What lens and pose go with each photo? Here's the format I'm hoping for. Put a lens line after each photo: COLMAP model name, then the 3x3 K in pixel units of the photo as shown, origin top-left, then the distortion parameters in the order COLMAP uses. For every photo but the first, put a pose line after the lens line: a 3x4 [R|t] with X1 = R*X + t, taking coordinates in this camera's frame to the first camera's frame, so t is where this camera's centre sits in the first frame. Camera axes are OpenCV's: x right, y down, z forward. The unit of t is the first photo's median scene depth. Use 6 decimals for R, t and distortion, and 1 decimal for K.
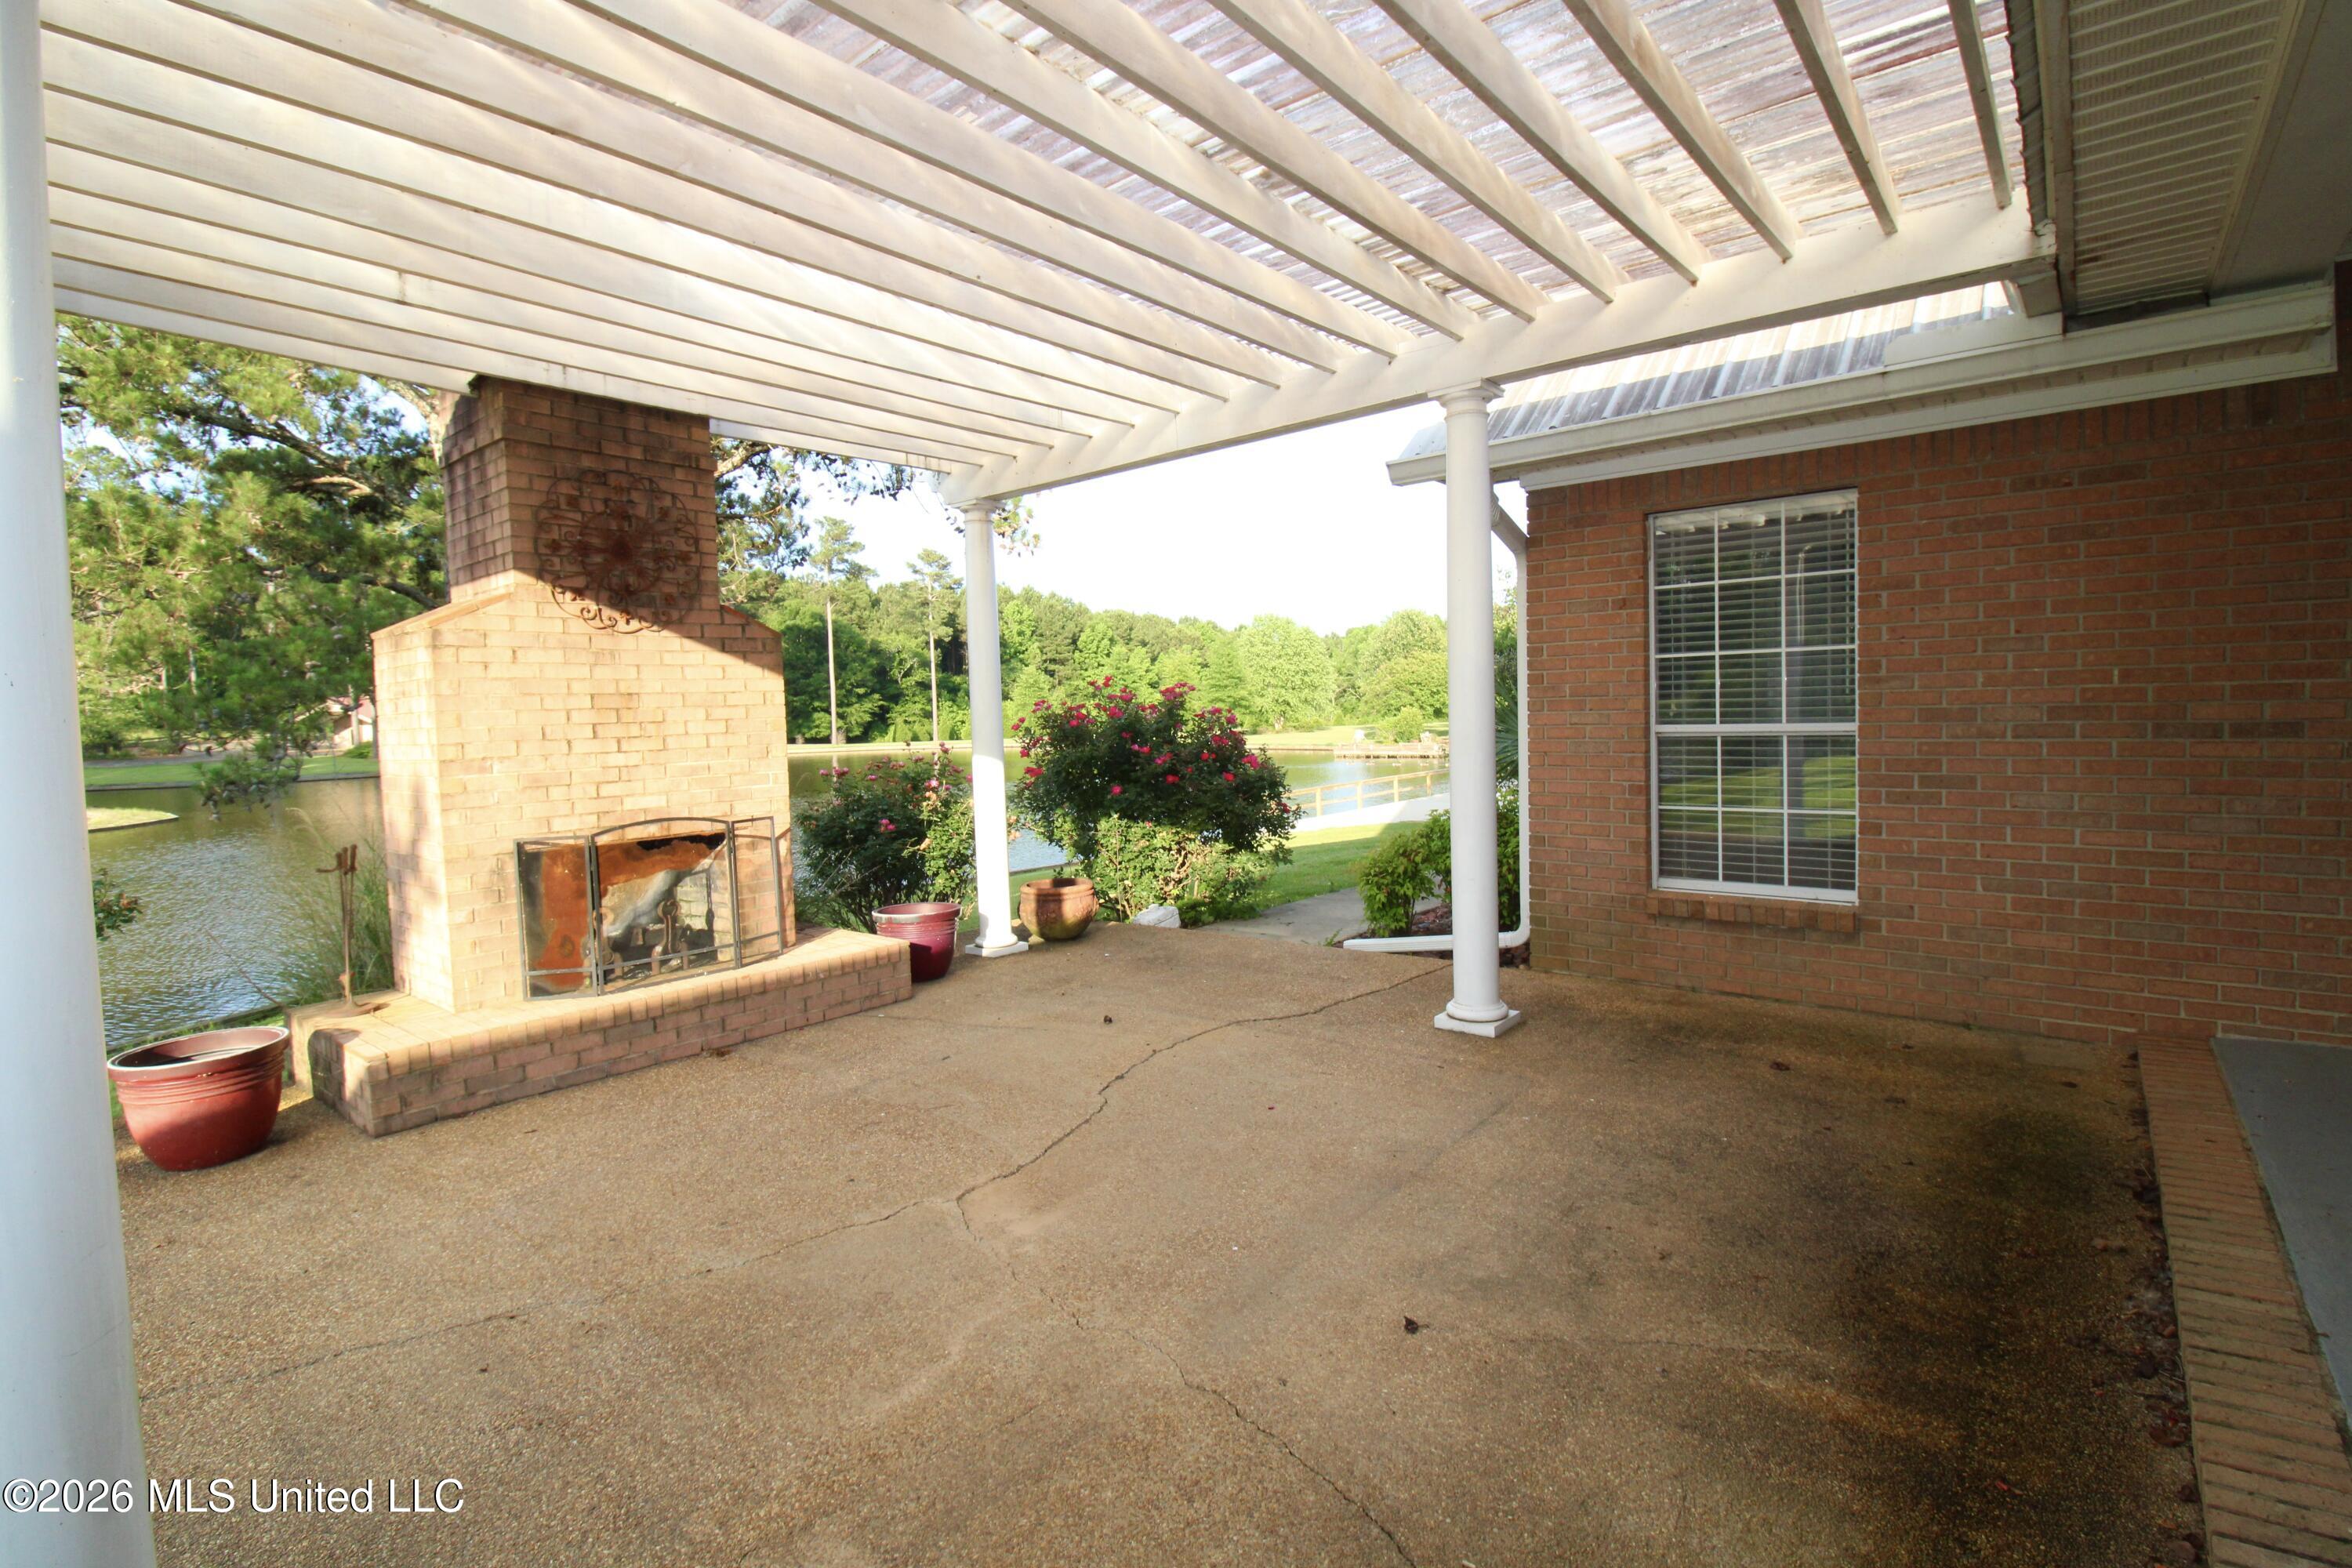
lens RADIAL K [[1088.2, 0, 1182.1], [0, 1088.2, 755.9], [0, 0, 1]] dist [0.001979, -0.013257]
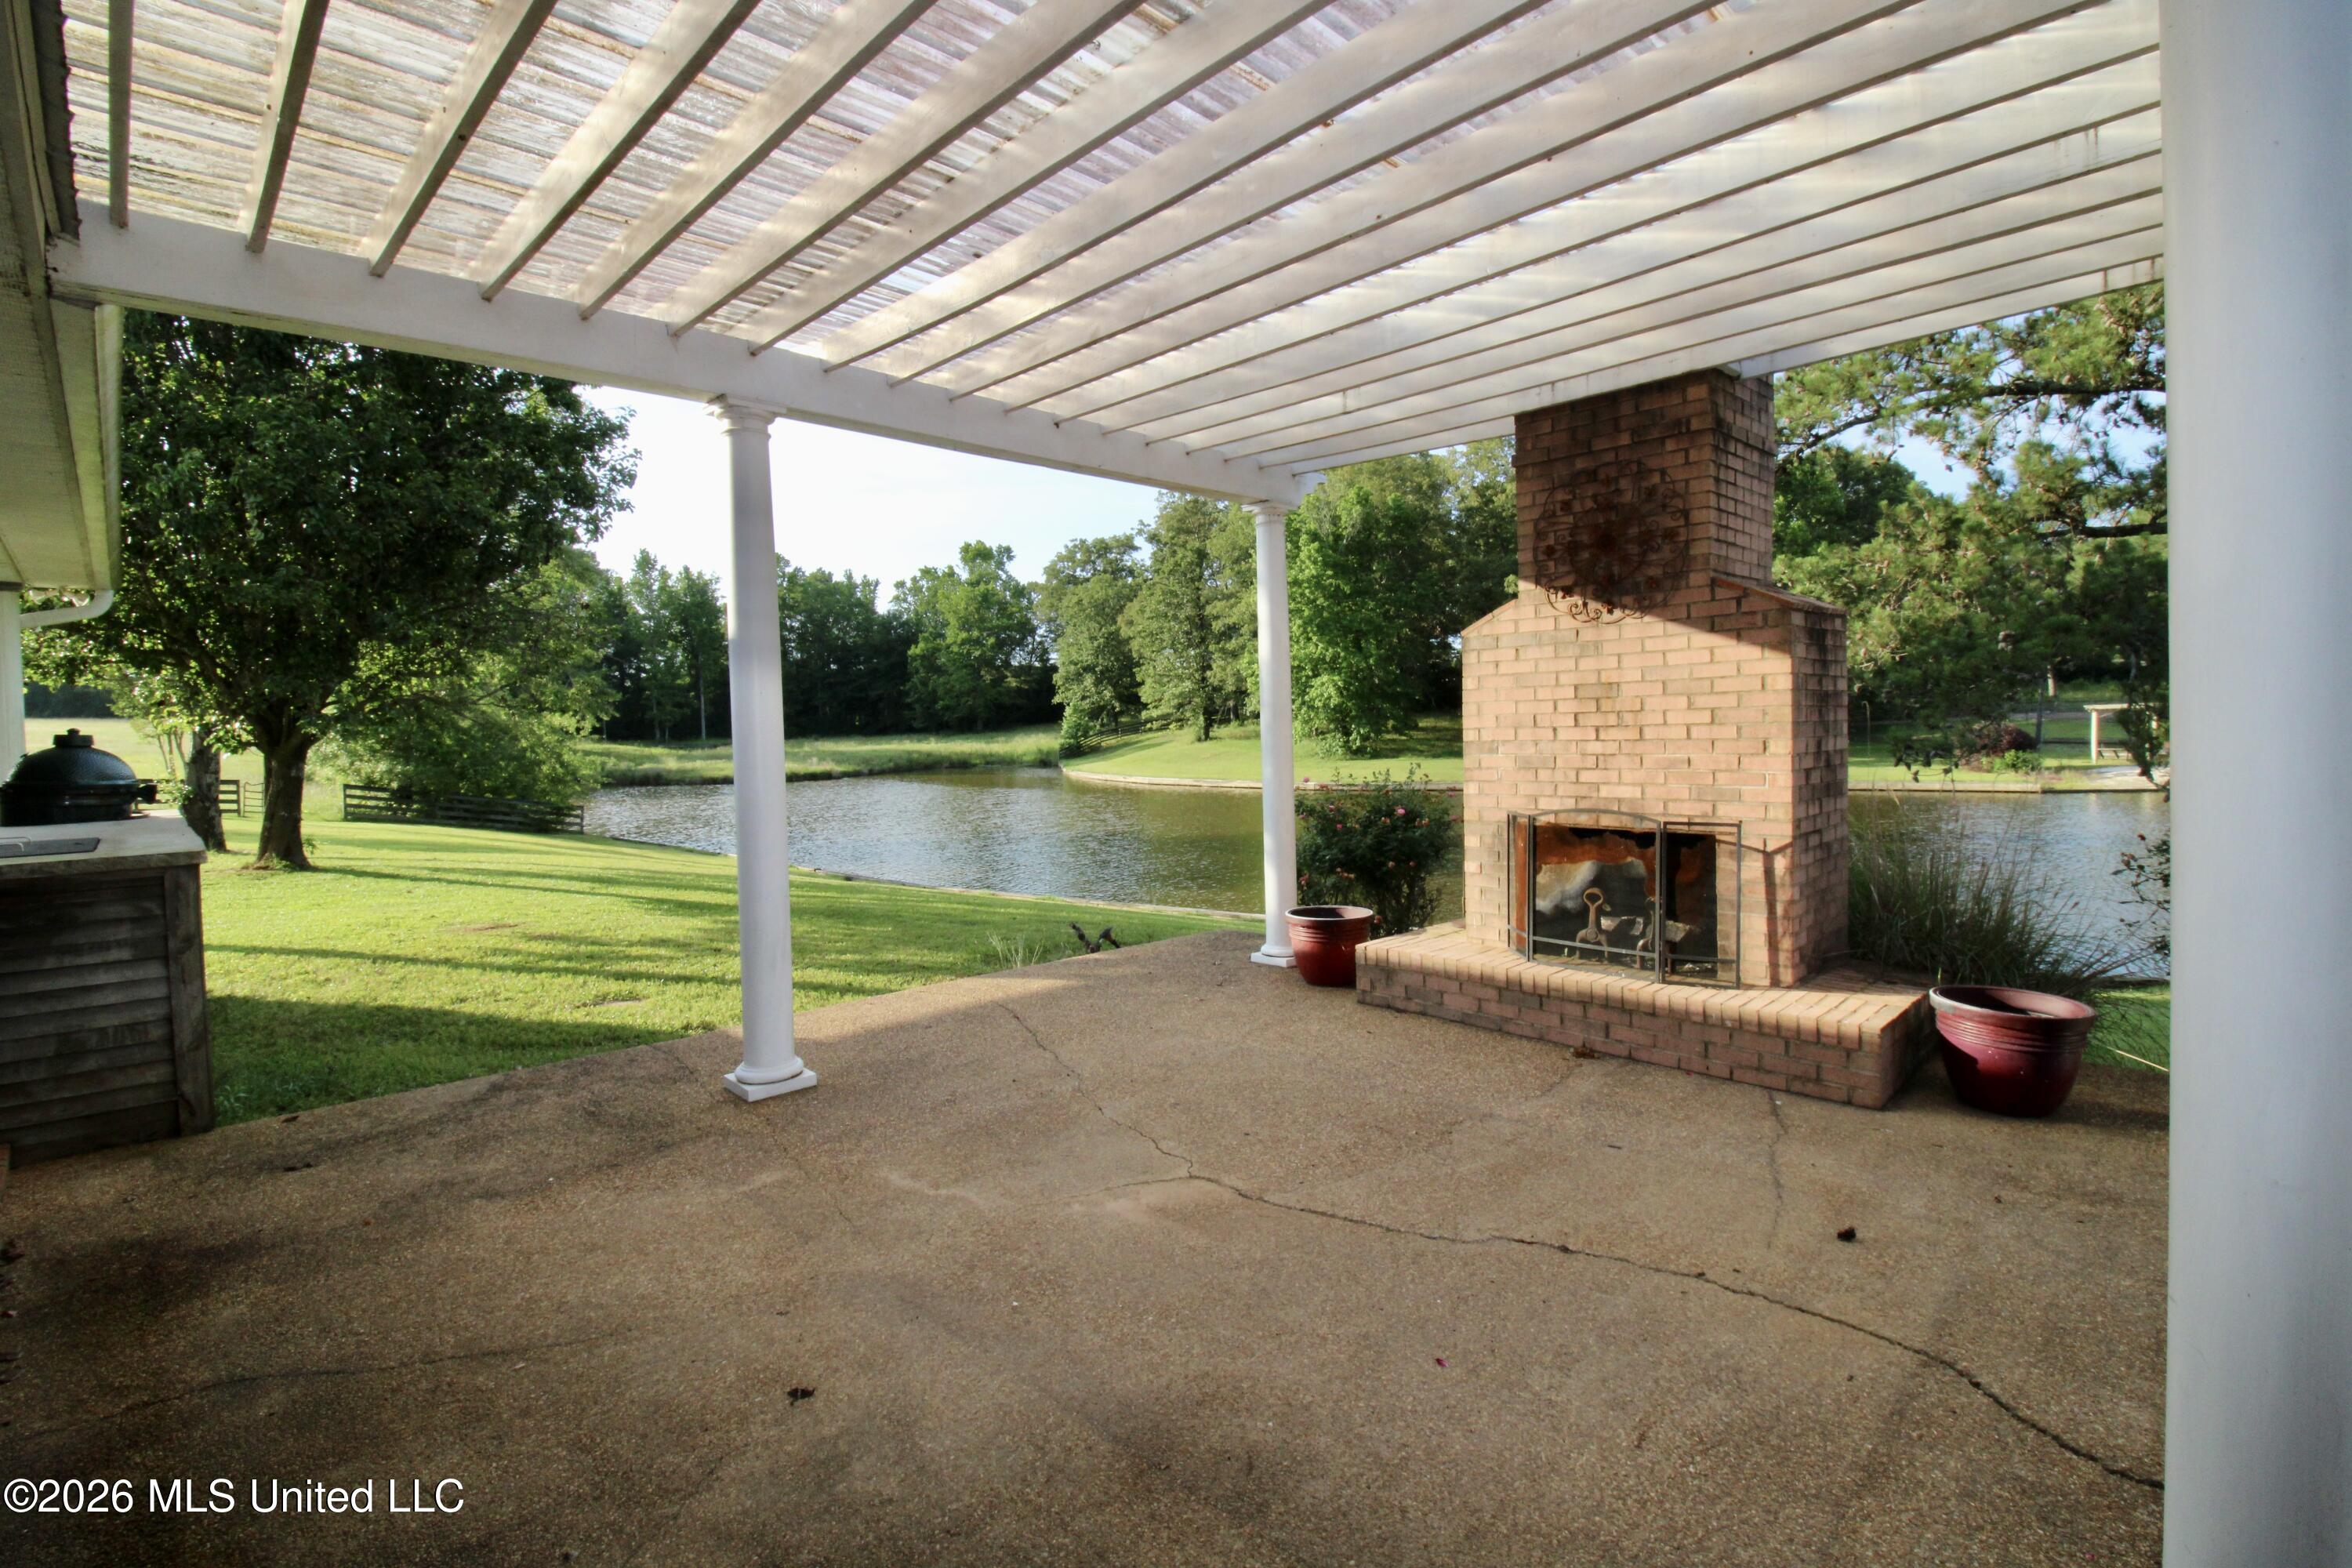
lens RADIAL K [[1088.2, 0, 1182.1], [0, 1088.2, 755.9], [0, 0, 1]] dist [0.001979, -0.013257]
pose [[-0.103725, 0.059207, -0.992842, 0.556973], [-0.013440, 0.998052, 0.060921, -0.047219], [0.994515, 0.019663, -0.102727, 0.729348]]
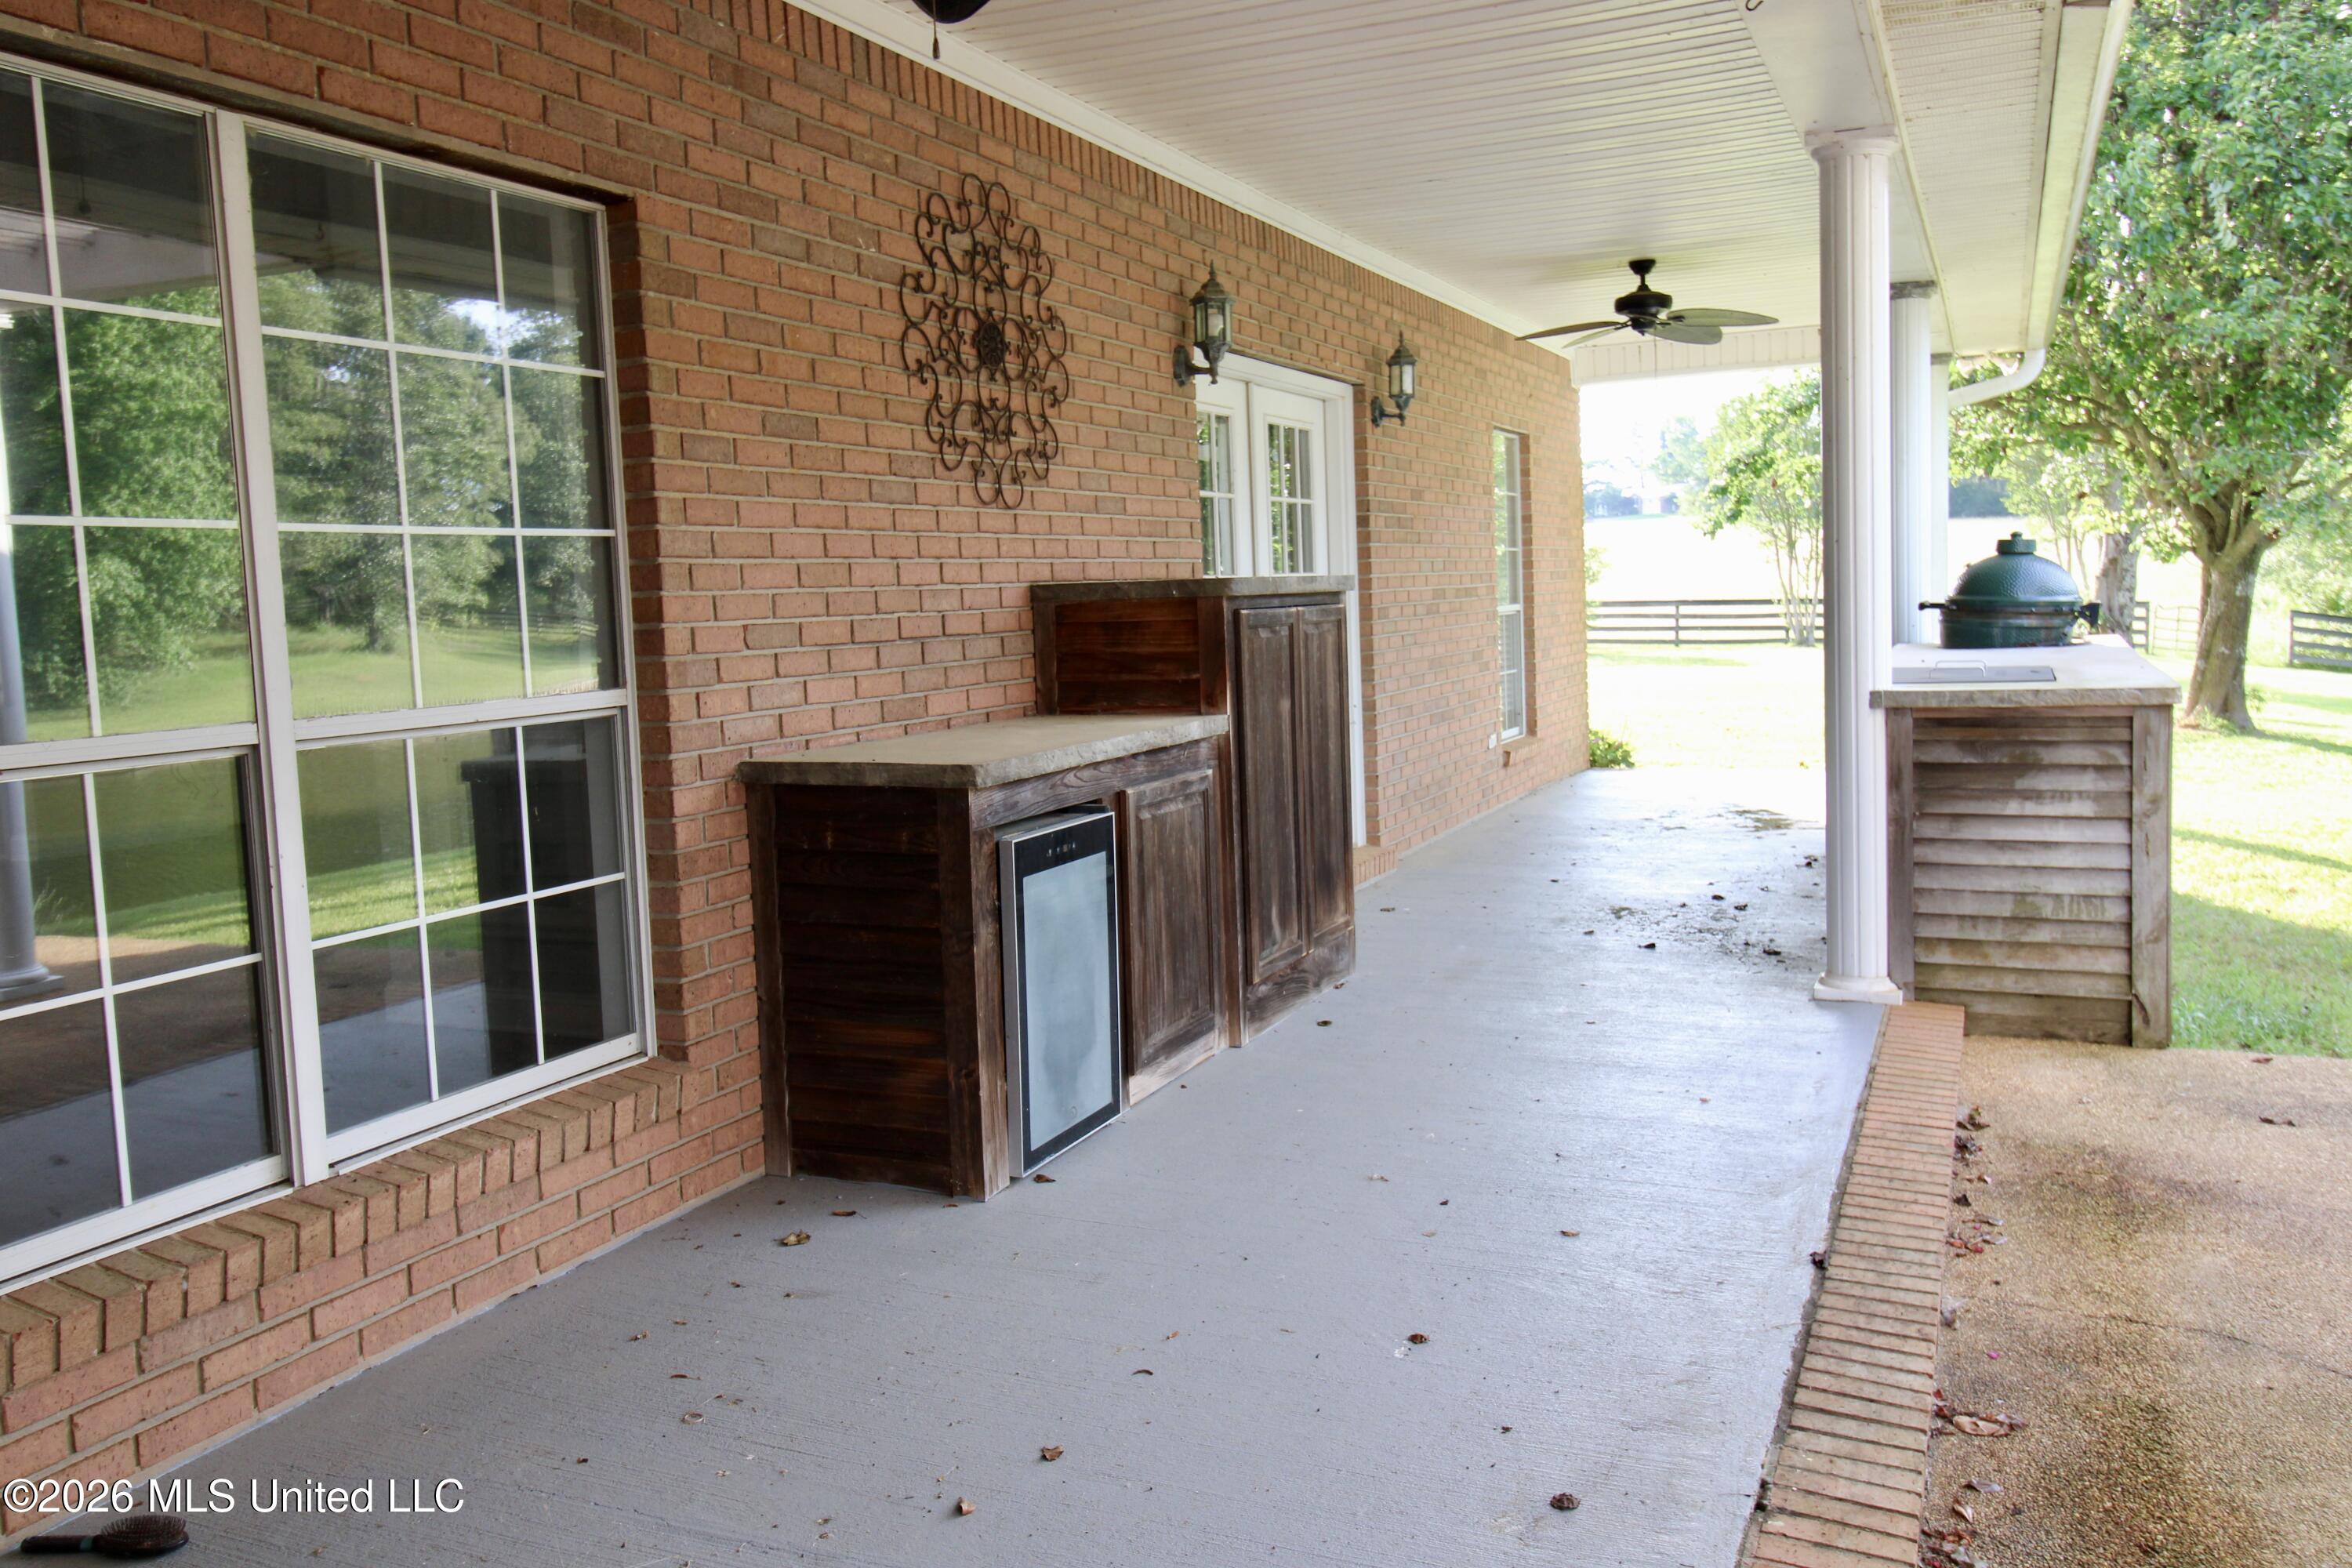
lens RADIAL K [[1843.5, 0, 1183.5], [0, 1843.5, 757.4], [0, 0, 1]] dist [0.013257, 0.001834]
pose [[-0.960221, 0.089797, -0.264408, 0.667514], [0.055395, 0.989321, 0.134816, -0.052281], [0.273690, 0.114806, -0.954941, 0.781097]]
